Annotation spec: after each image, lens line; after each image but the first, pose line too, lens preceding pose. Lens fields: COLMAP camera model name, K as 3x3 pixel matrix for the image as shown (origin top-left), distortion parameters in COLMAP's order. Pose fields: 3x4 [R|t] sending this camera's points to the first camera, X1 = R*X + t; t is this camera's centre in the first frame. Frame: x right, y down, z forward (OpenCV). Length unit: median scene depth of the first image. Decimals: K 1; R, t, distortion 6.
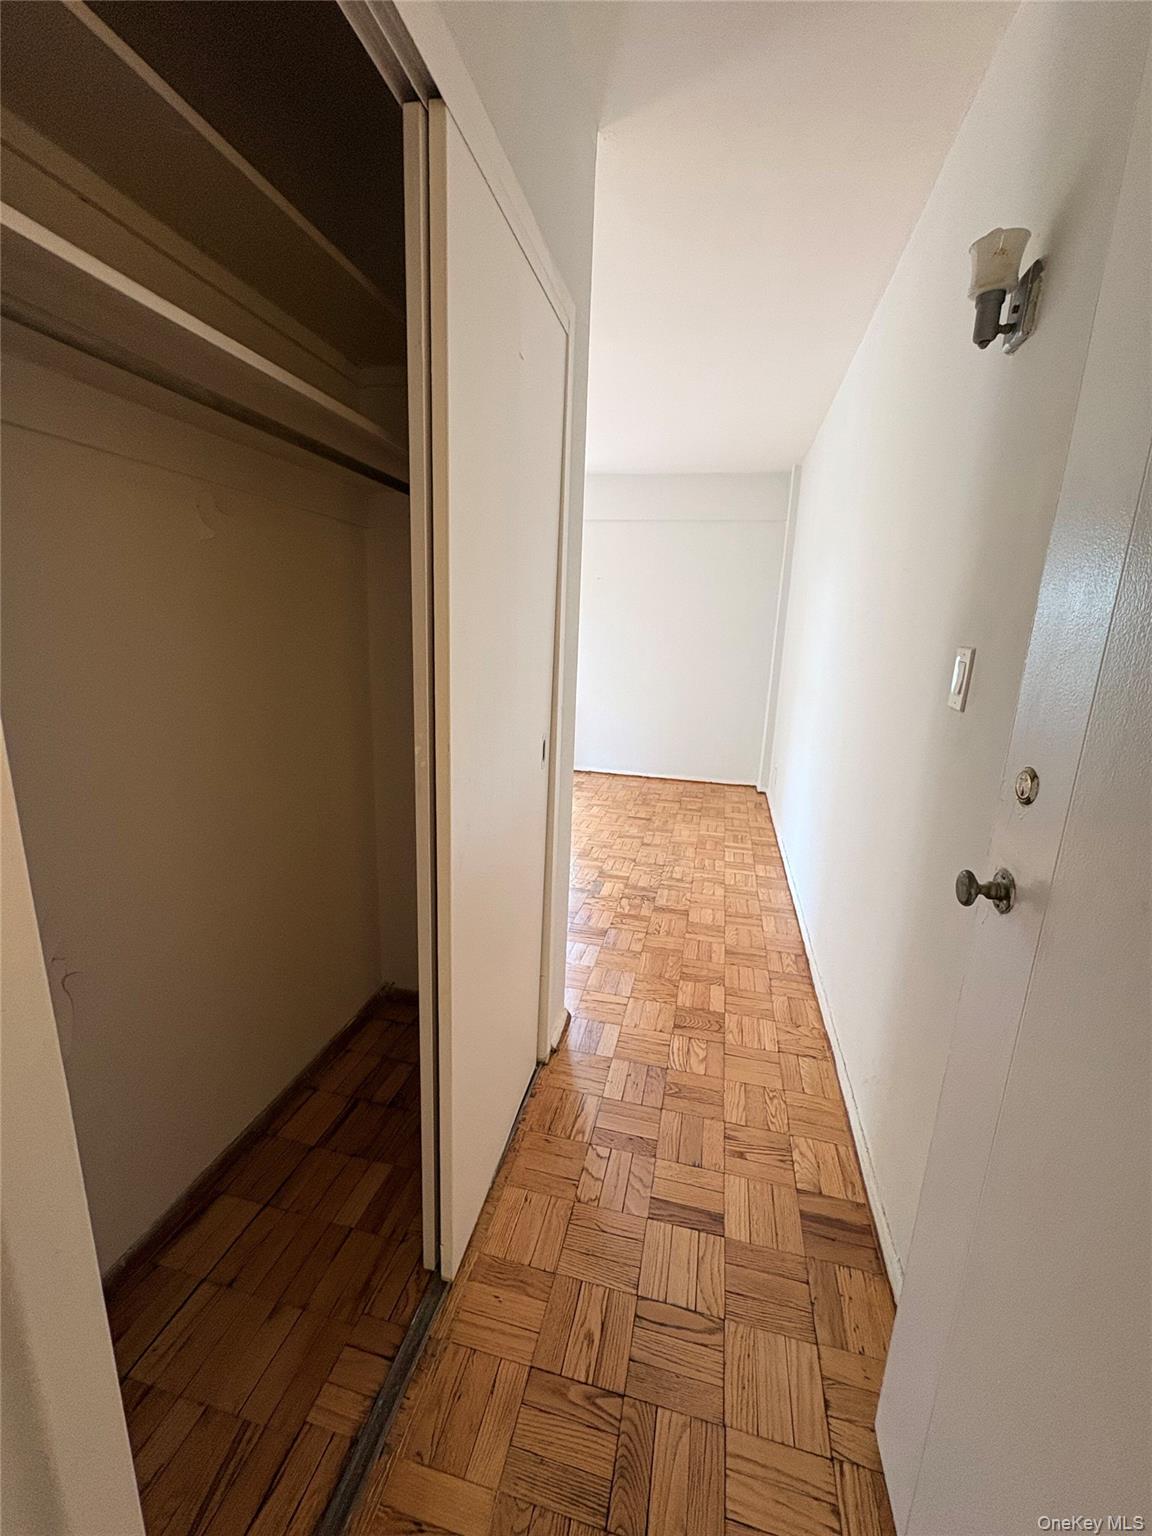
lens RADIAL K [[610.9, 0, 575.3], [0, 610.9, 766.5], [0, 0, 1]] dist [-0.003117, 0.001158]
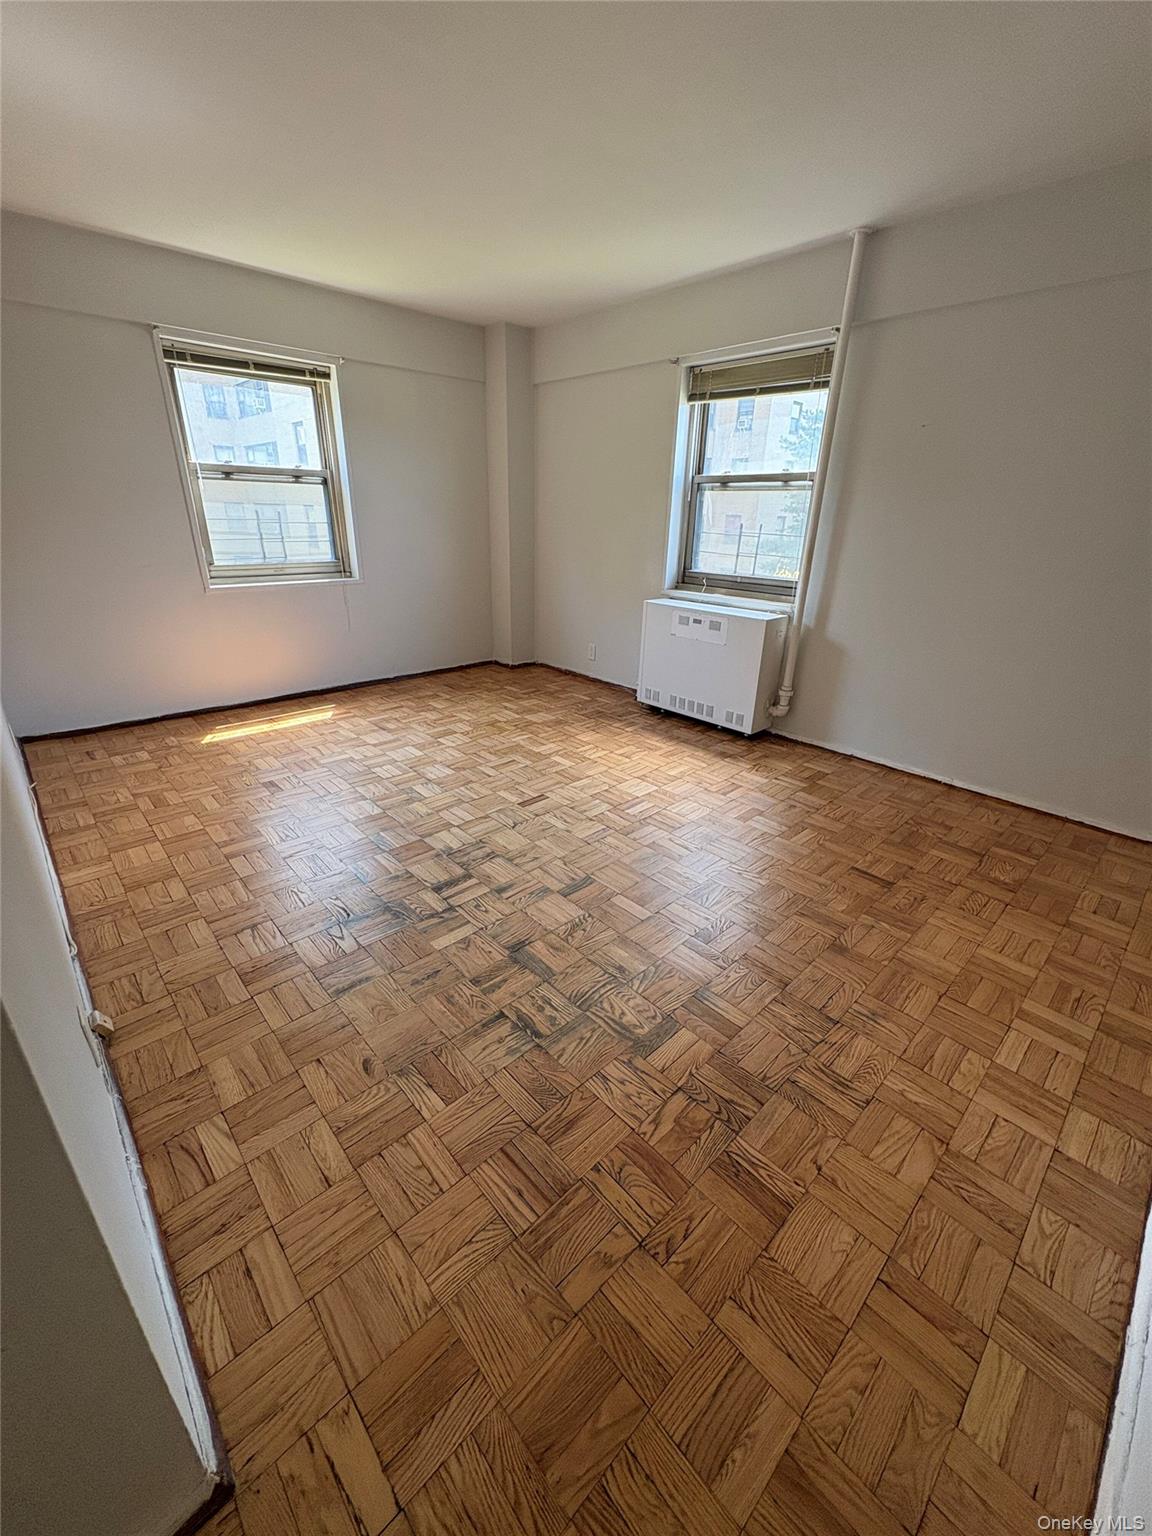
lens RADIAL K [[610.9, 0, 573.7], [0, 610.9, 770.7], [0, 0, 1]] dist [-0.003117, 0.001158]
pose [[0.833941, 0.201877, -0.513602, 0.170874], [-0.117159, 0.974238, 0.192702, -0.100134], [0.539273, -0.100529, 0.836109, 0.470793]]
